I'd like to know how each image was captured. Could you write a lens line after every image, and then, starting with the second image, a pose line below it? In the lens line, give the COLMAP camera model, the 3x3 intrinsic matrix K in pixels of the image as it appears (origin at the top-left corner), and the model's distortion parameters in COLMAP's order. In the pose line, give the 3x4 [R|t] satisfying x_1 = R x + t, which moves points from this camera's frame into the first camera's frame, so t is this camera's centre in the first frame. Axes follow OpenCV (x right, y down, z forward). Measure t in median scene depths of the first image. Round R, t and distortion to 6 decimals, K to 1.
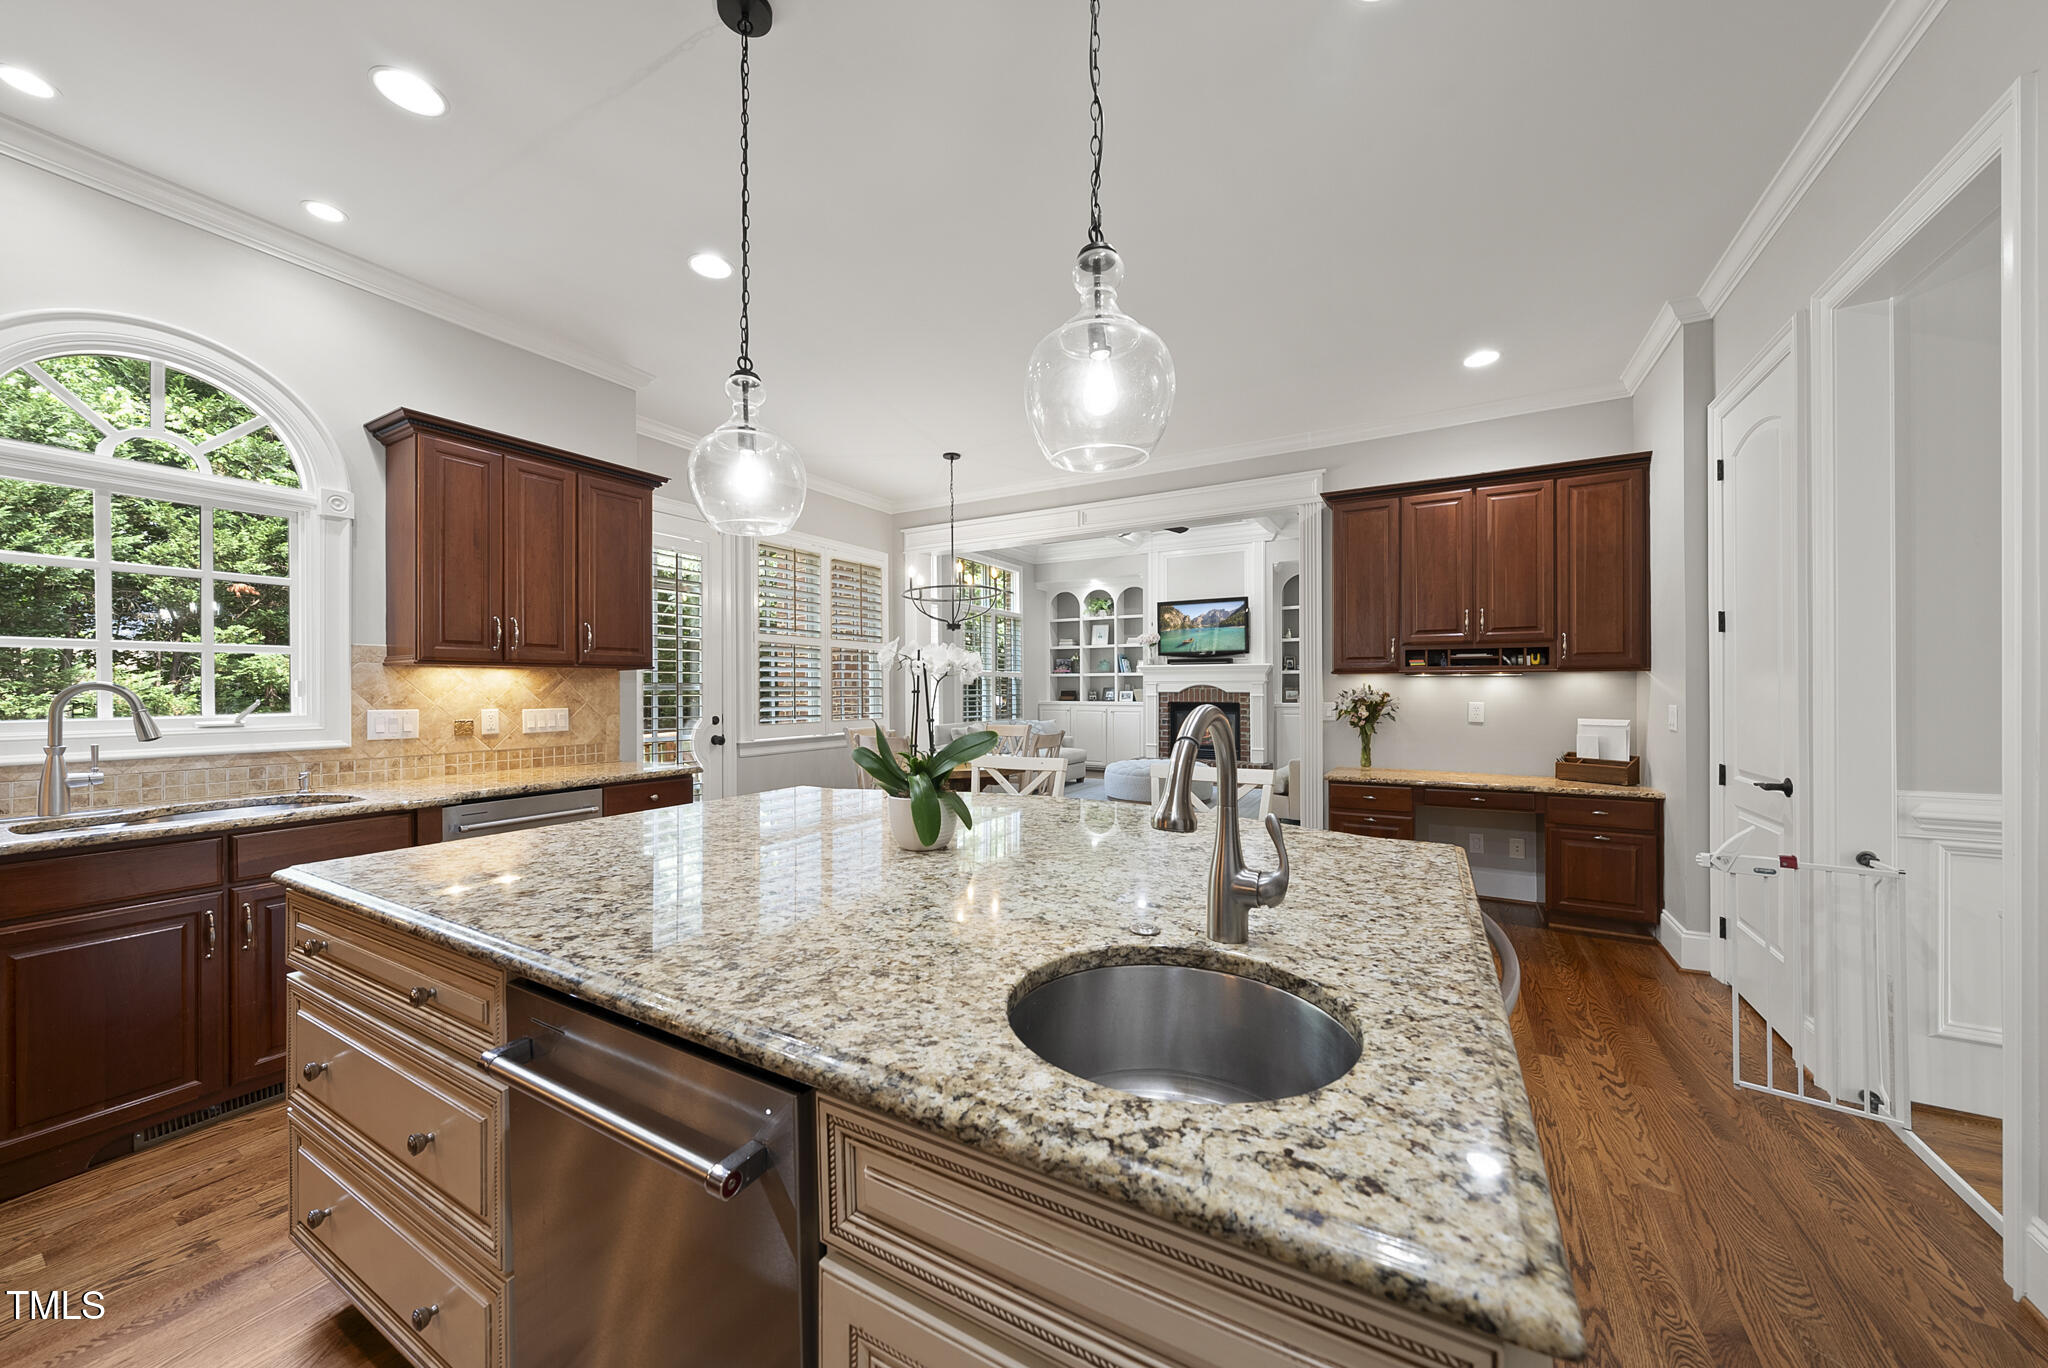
lens RADIAL K [[717.3, 0, 1026.8], [0, 717.3, 688.7], [0, 0, 1]] dist [-0.003127, -0.000195]
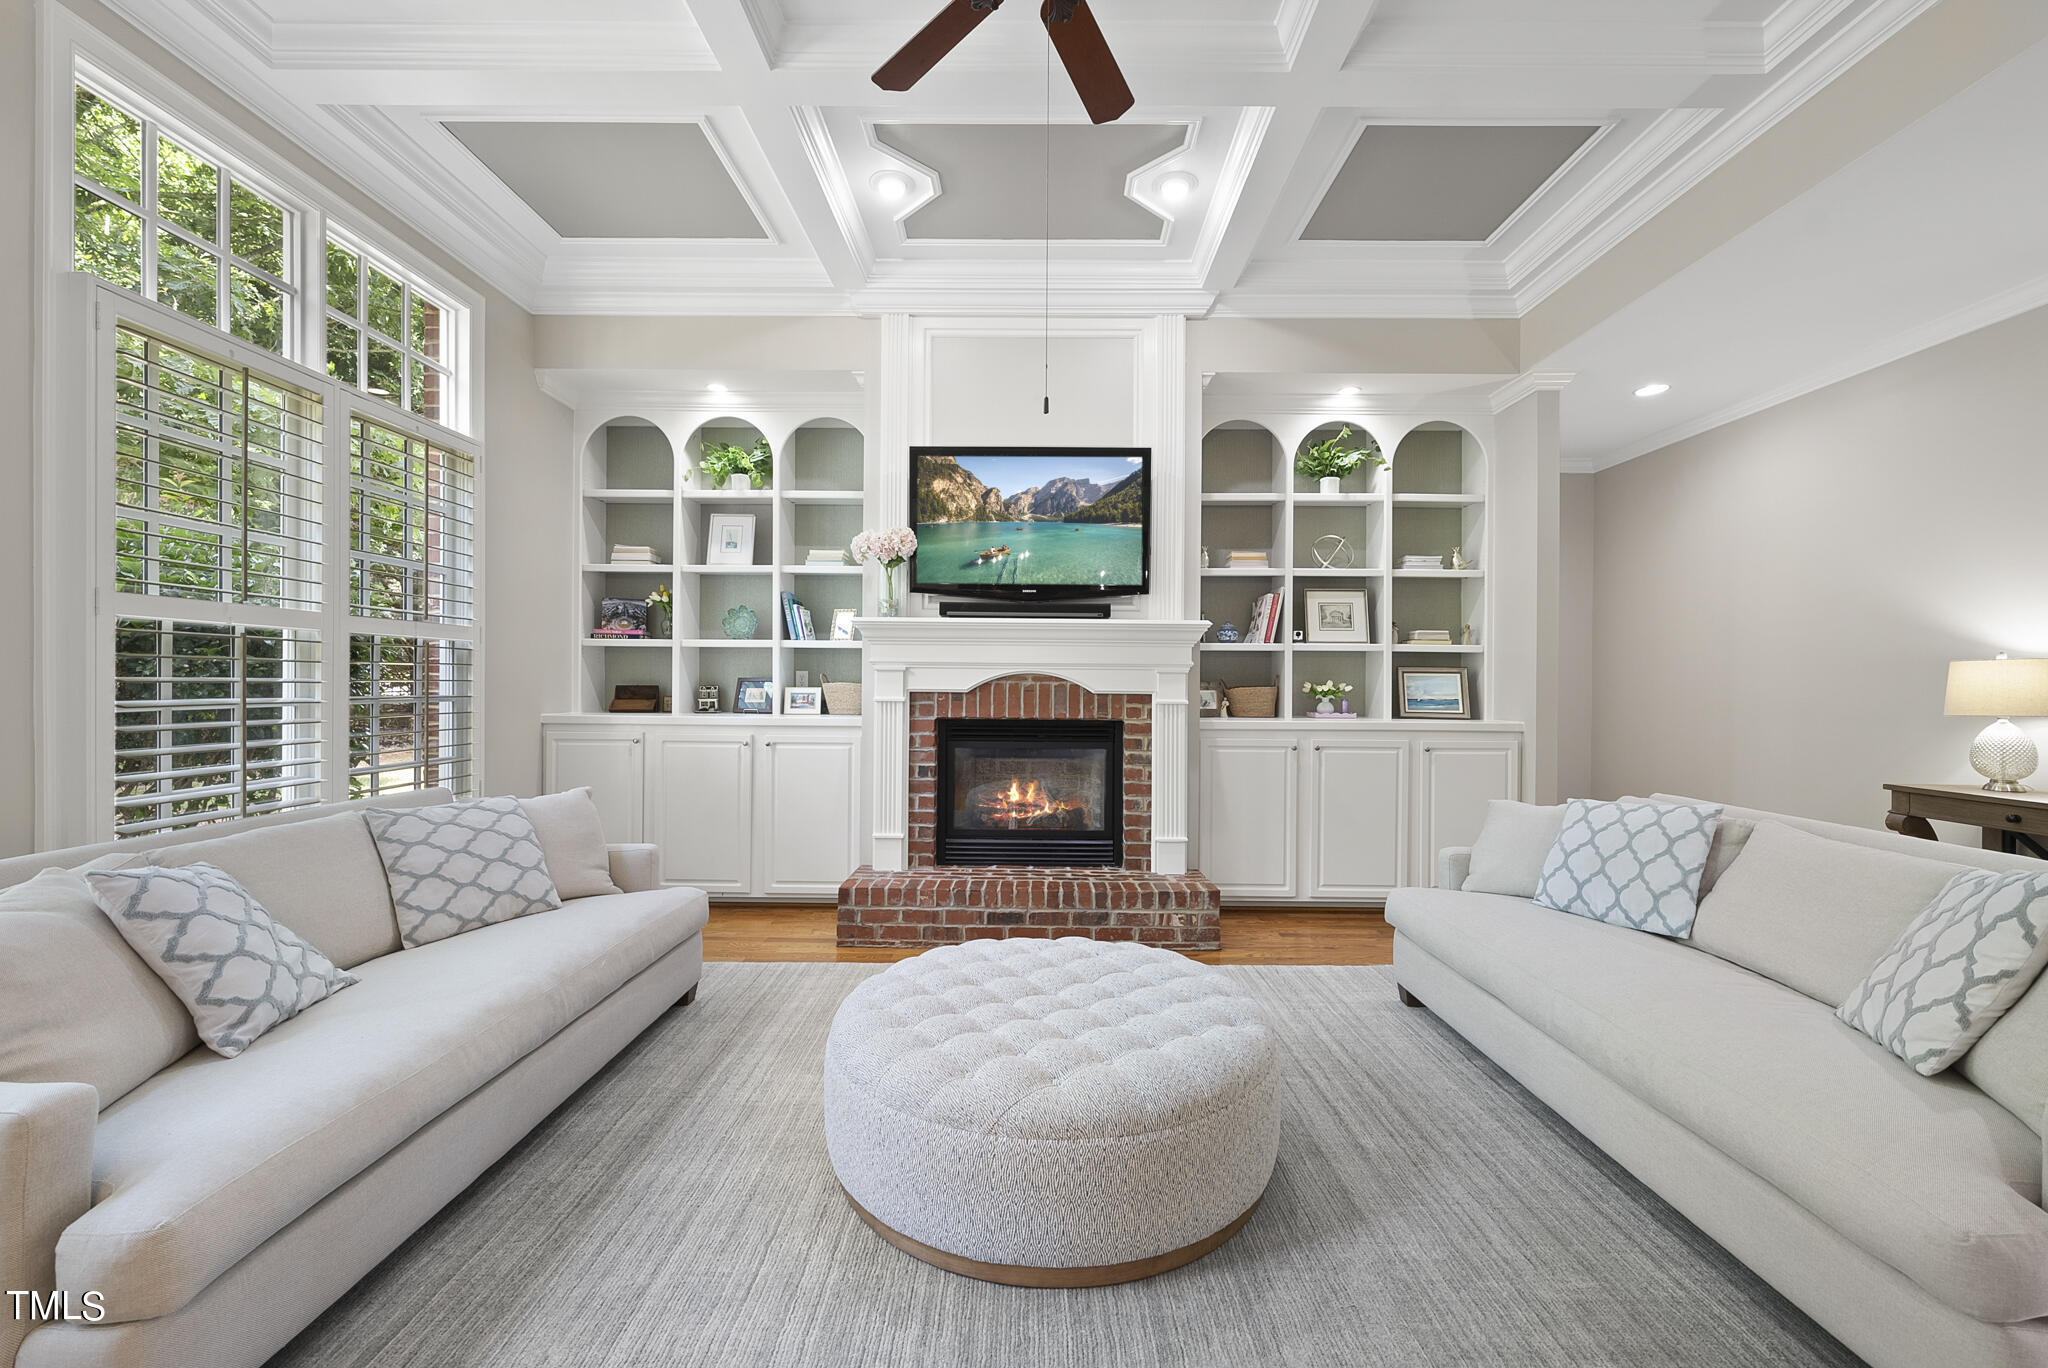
lens RADIAL K [[813.2, 0, 1017.5], [0, 813.2, 688.6], [0, 0, 1]] dist [-0.001751, -0.000175]
pose [[0.876008, 0.005394, 0.482267, 0.029288], [-0.010860, 0.999905, 0.008544, -0.001027], [-0.482175, -0.012722, 0.875983, 0.575010]]
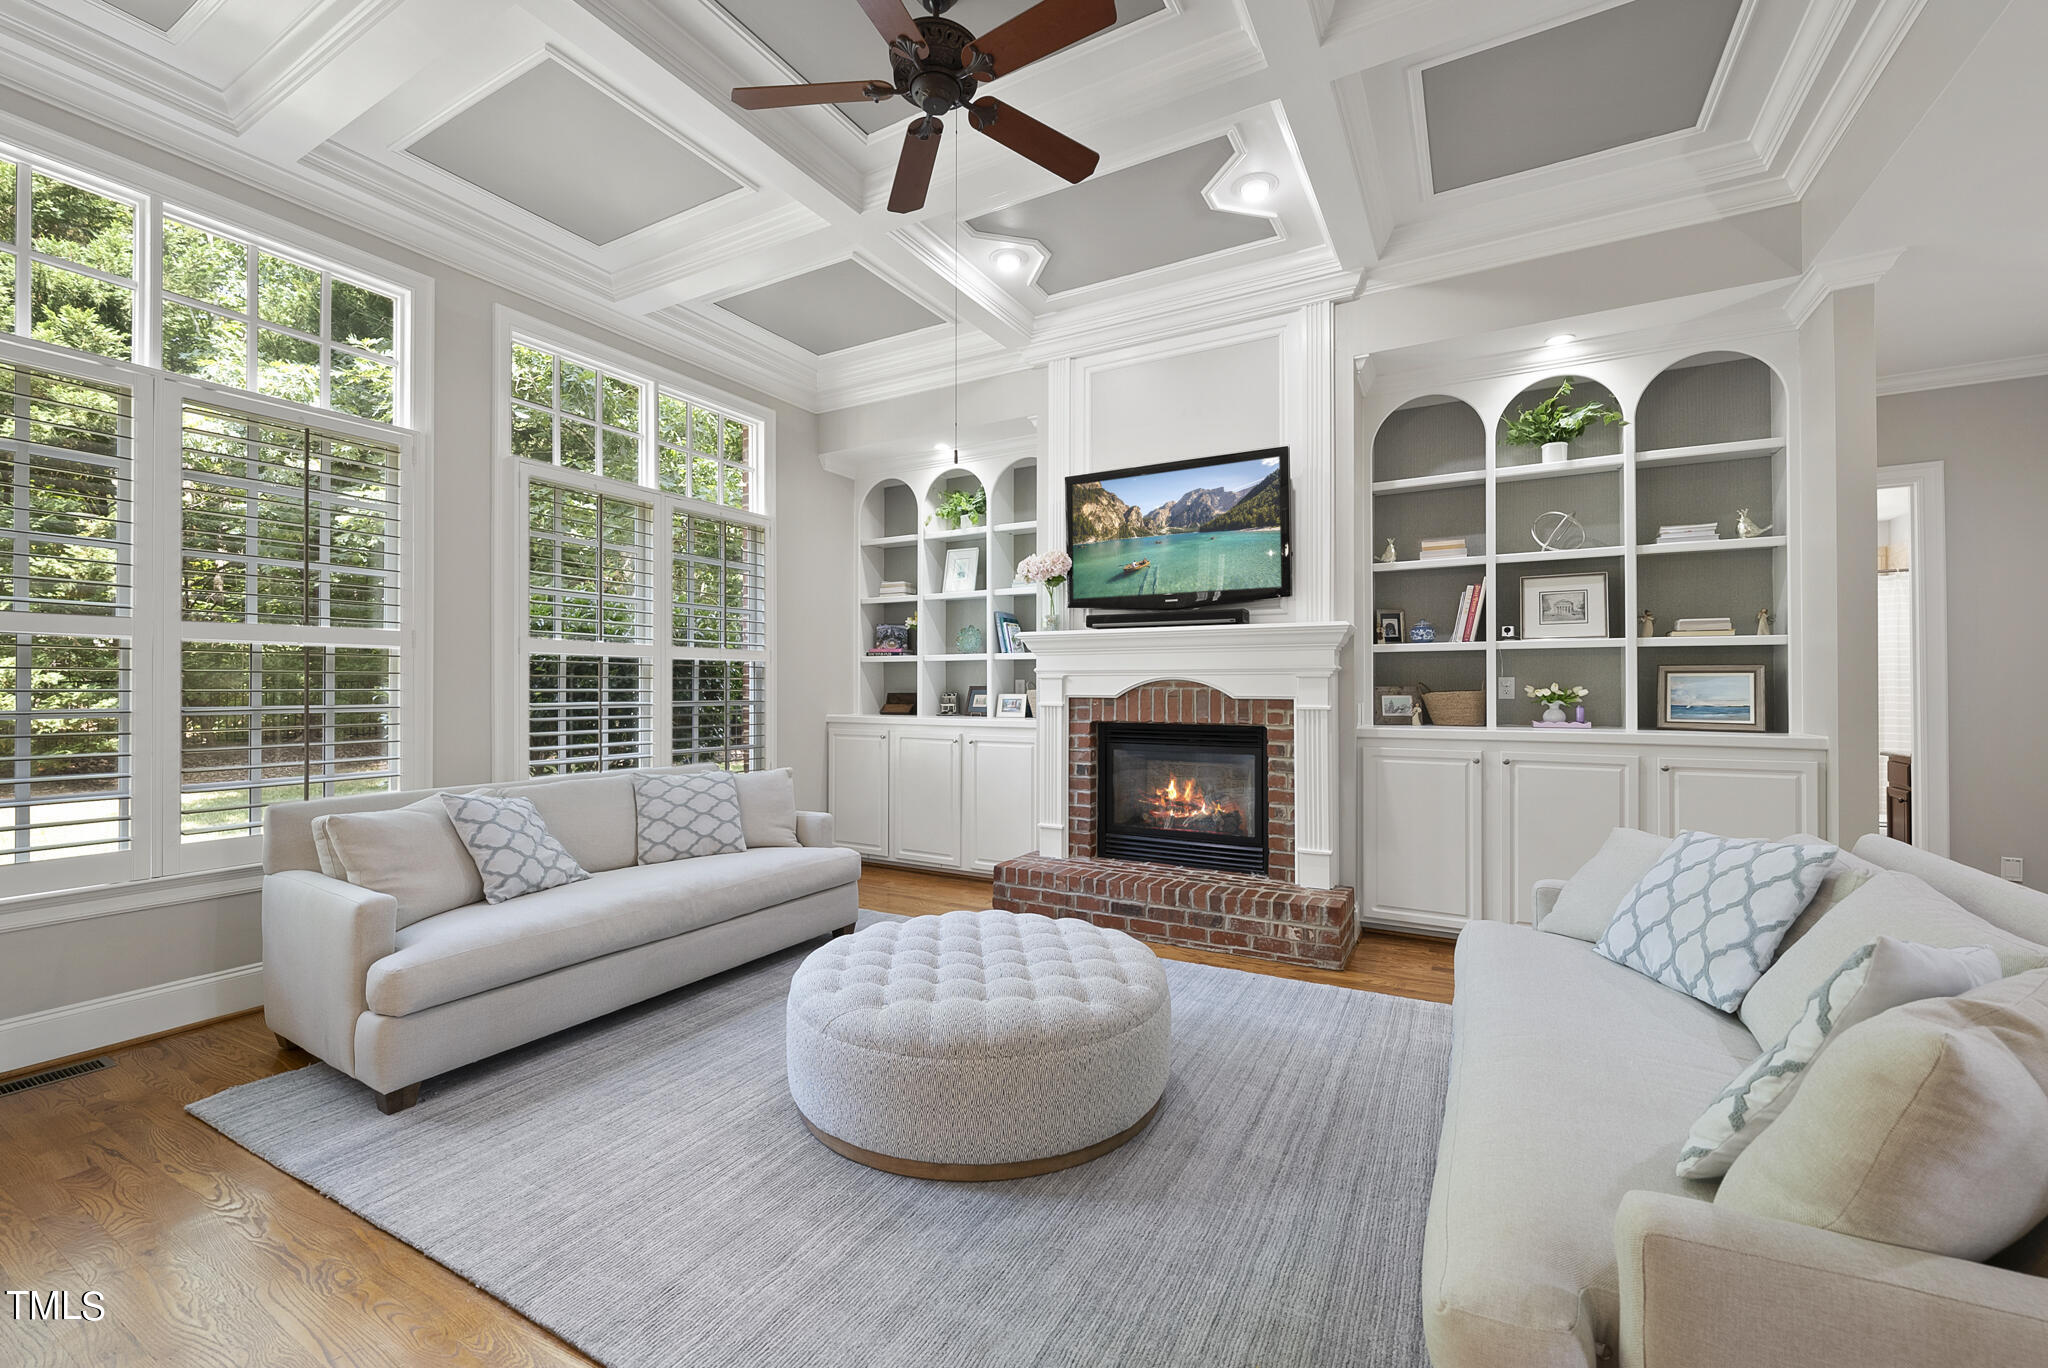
lens RADIAL K [[813.2, 0, 1034.0], [0, 813.2, 688.9], [0, 0, 1]] dist [-0.001751, -0.000175]
pose [[0.999956, 0.002799, 0.008953, 0.151468], [-0.002828, 0.999991, 0.003218, -0.001436], [-0.008944, -0.003243, 0.999955, 0.508274]]
